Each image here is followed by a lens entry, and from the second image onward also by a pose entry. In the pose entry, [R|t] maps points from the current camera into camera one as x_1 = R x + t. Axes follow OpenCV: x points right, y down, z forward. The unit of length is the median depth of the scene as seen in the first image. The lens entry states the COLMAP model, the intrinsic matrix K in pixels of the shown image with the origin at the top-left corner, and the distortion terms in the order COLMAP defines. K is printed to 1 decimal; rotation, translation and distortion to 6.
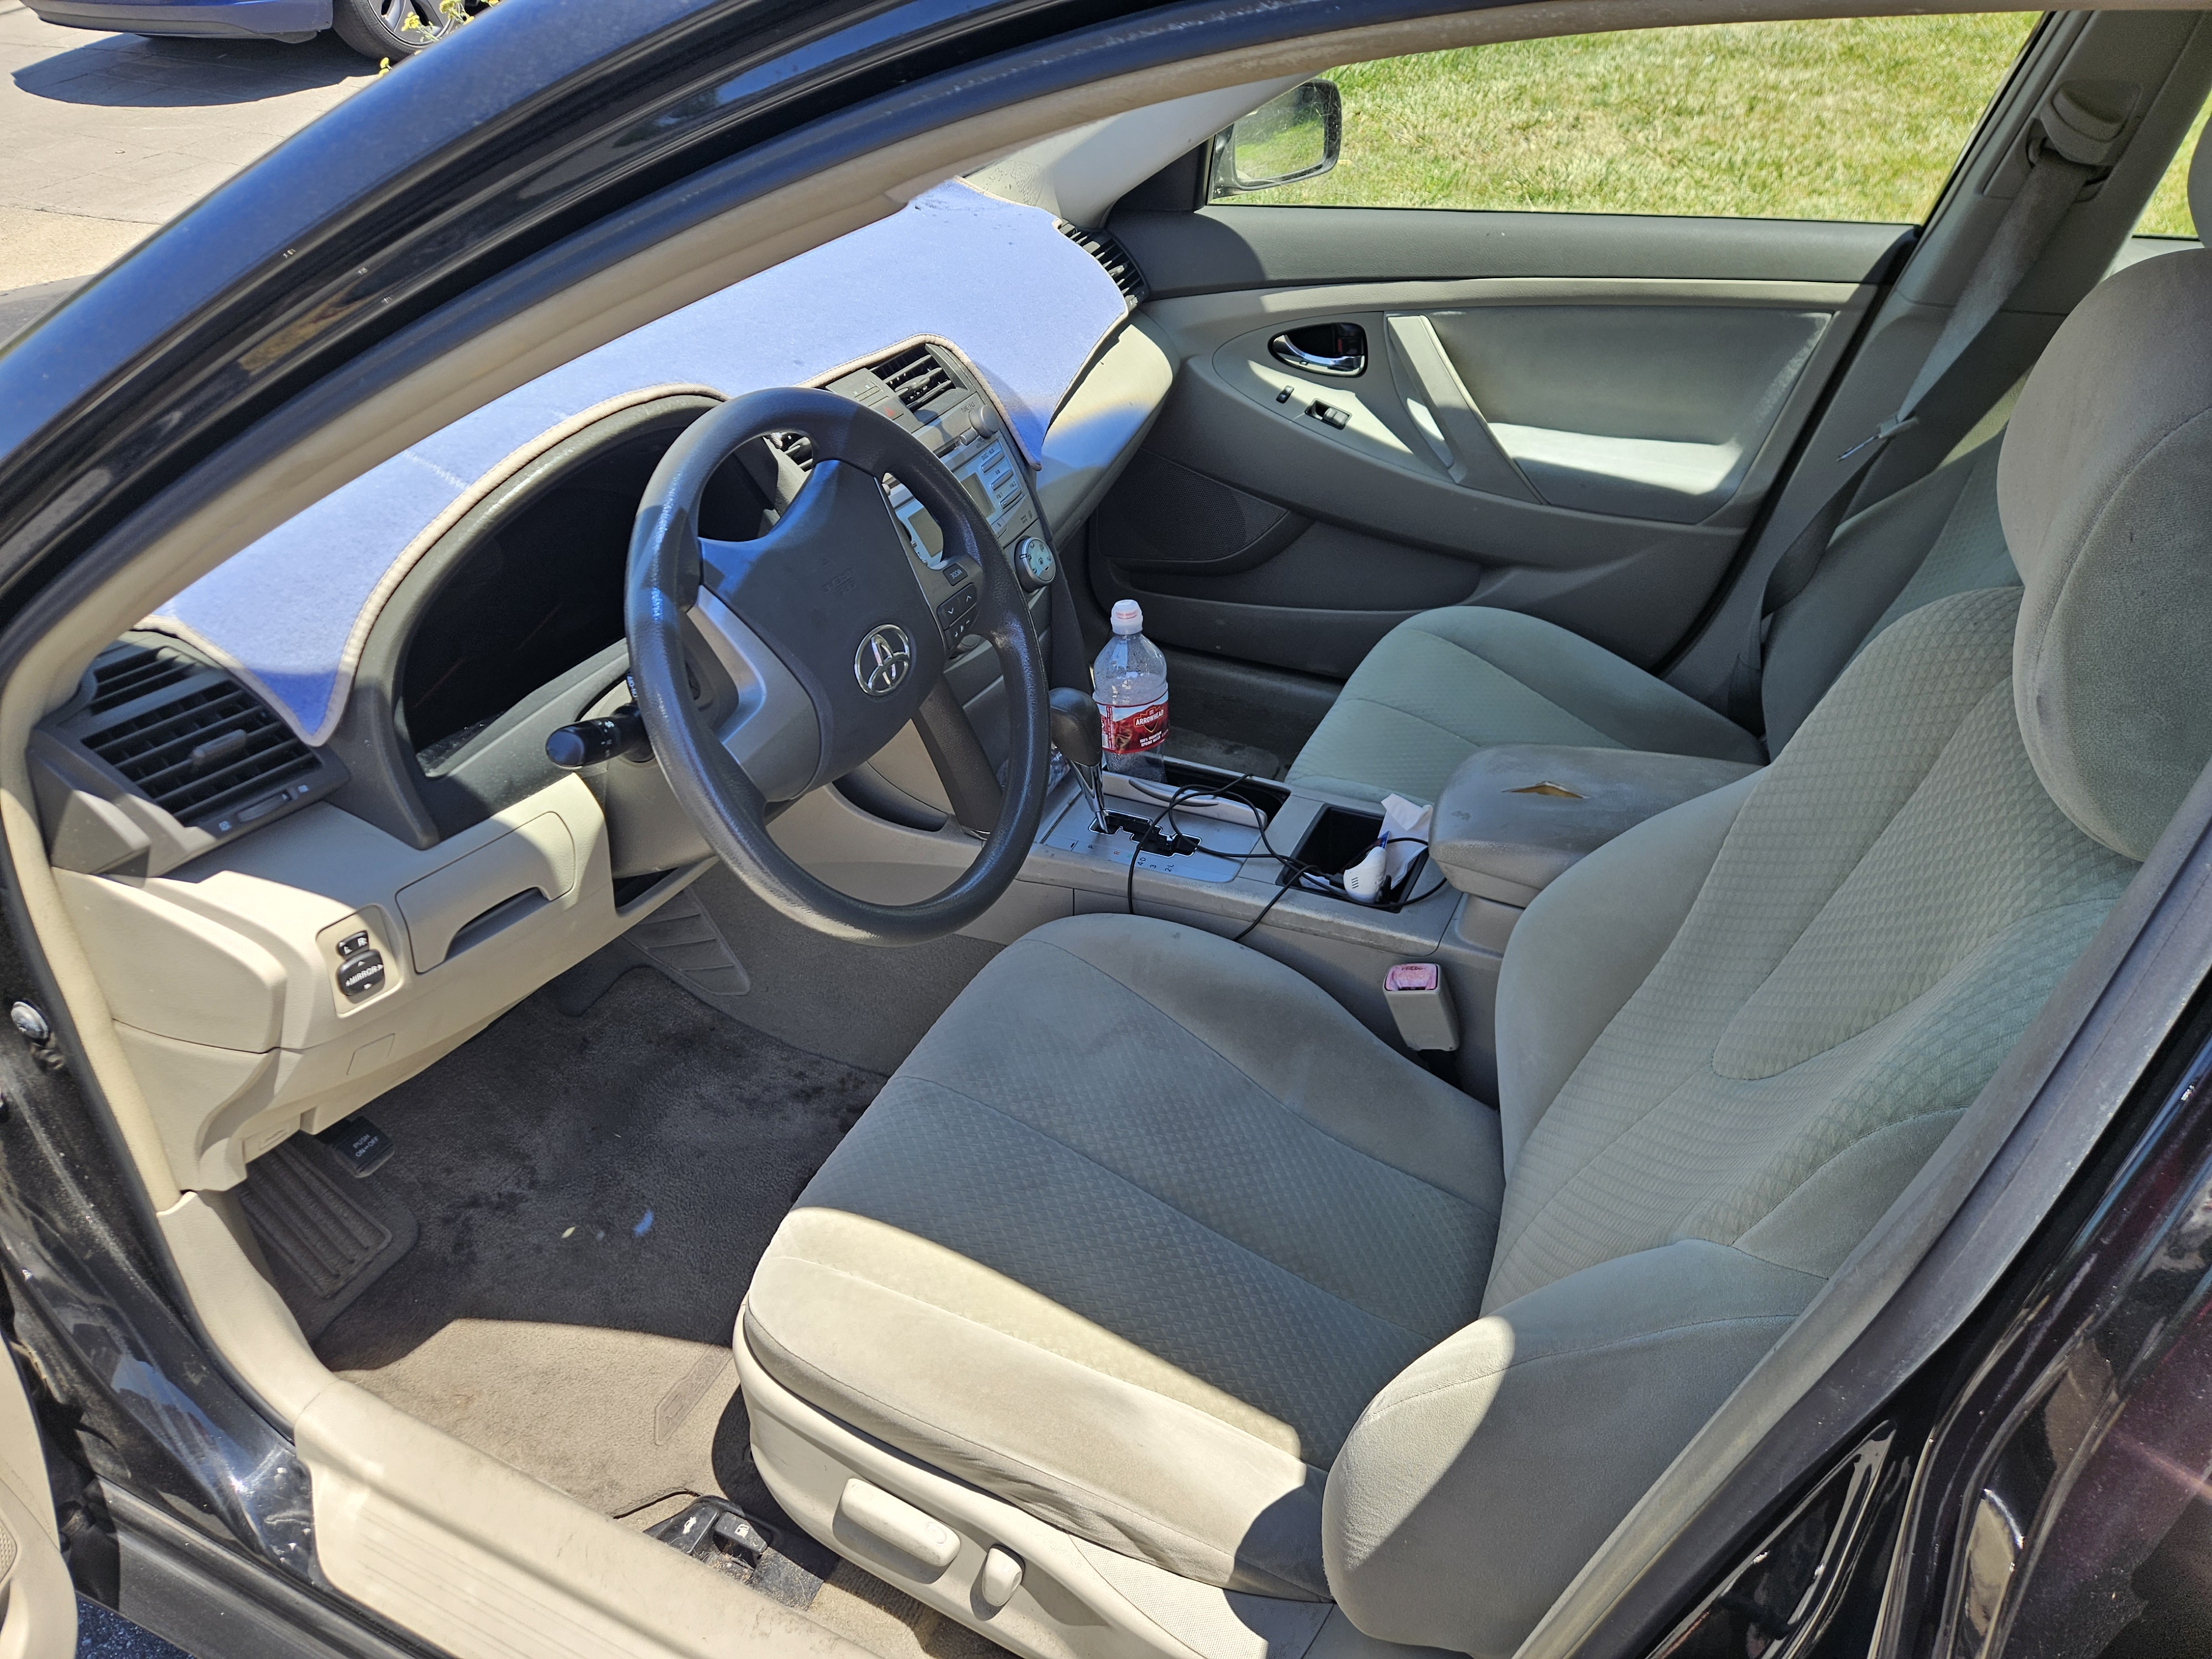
lens RADIAL K [[1451.1, 0, 1108.4], [0, 1451.1, 742.9], [0, 0, 1]] dist [0.039749, -0.025346]
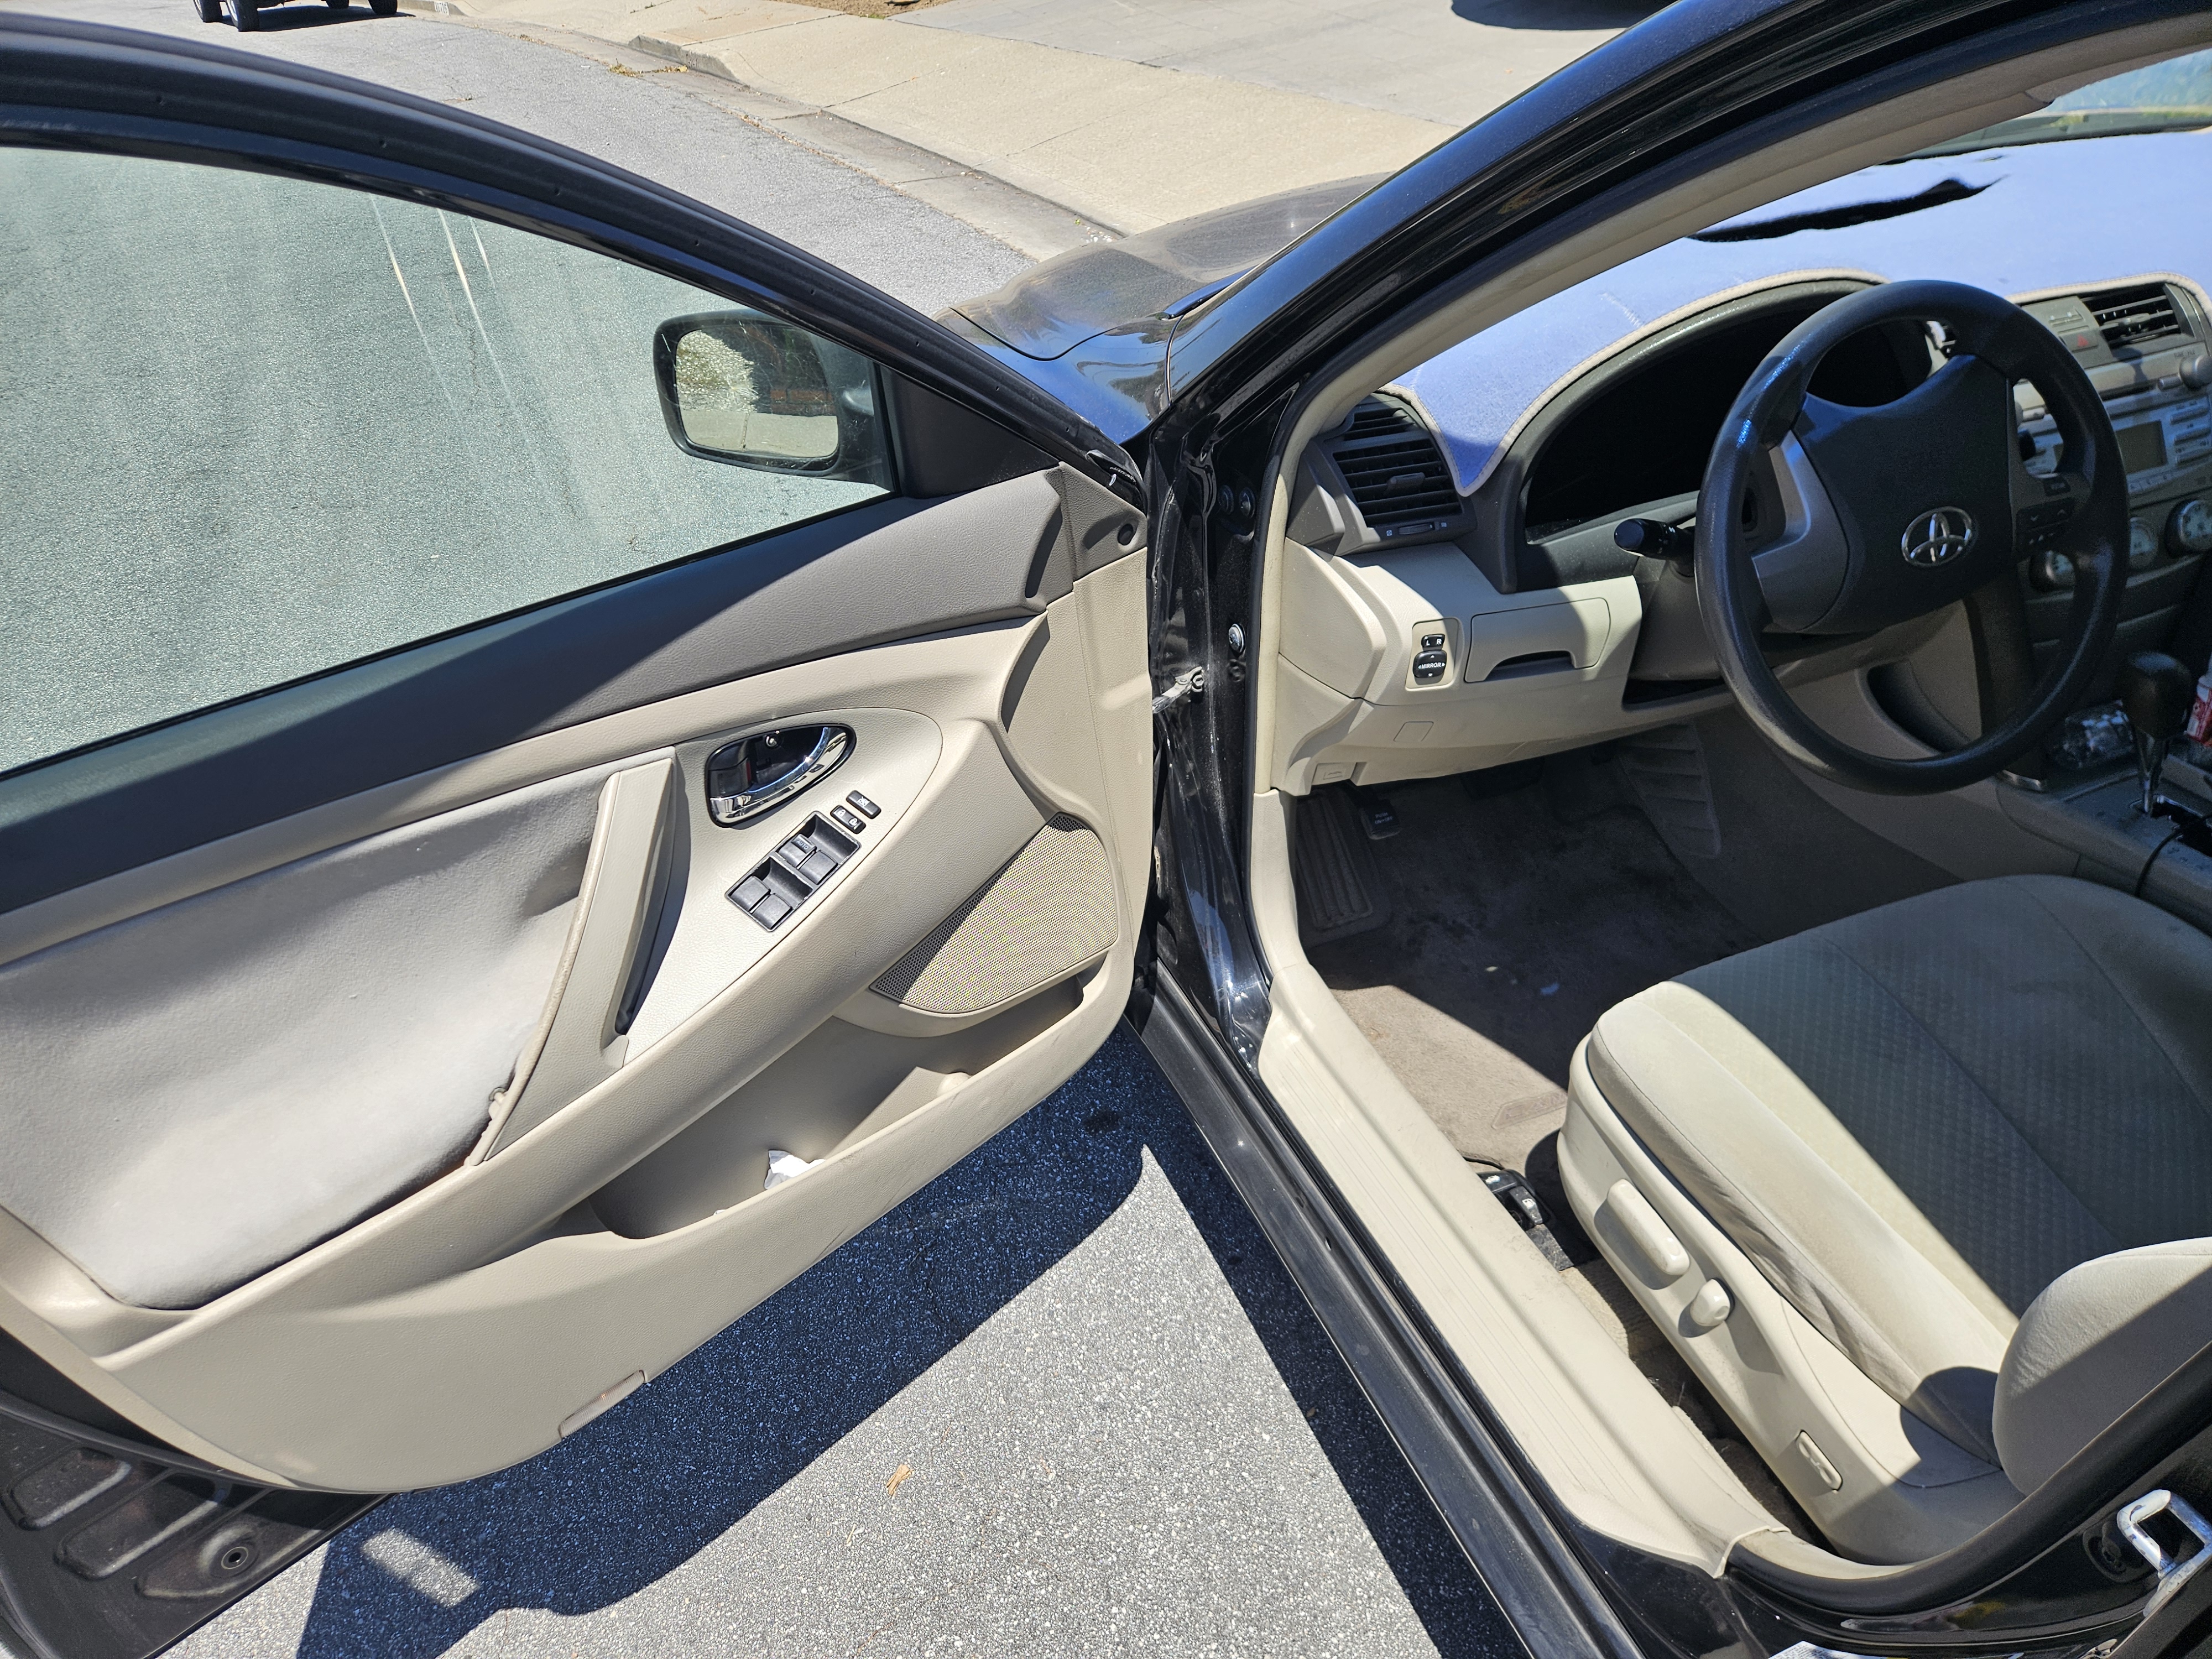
lens RADIAL K [[1492.8, 0, 1046.9], [0, 1492.8, 773.3], [0, 0, 1]] dist [0.096844, -0.078859]
pose [[0.676786, 0.344594, -0.650551, 0.203123], [-0.321052, 0.933378, 0.160407, 0.139467], [0.662485, 0.100299, 0.742330, -0.283366]]
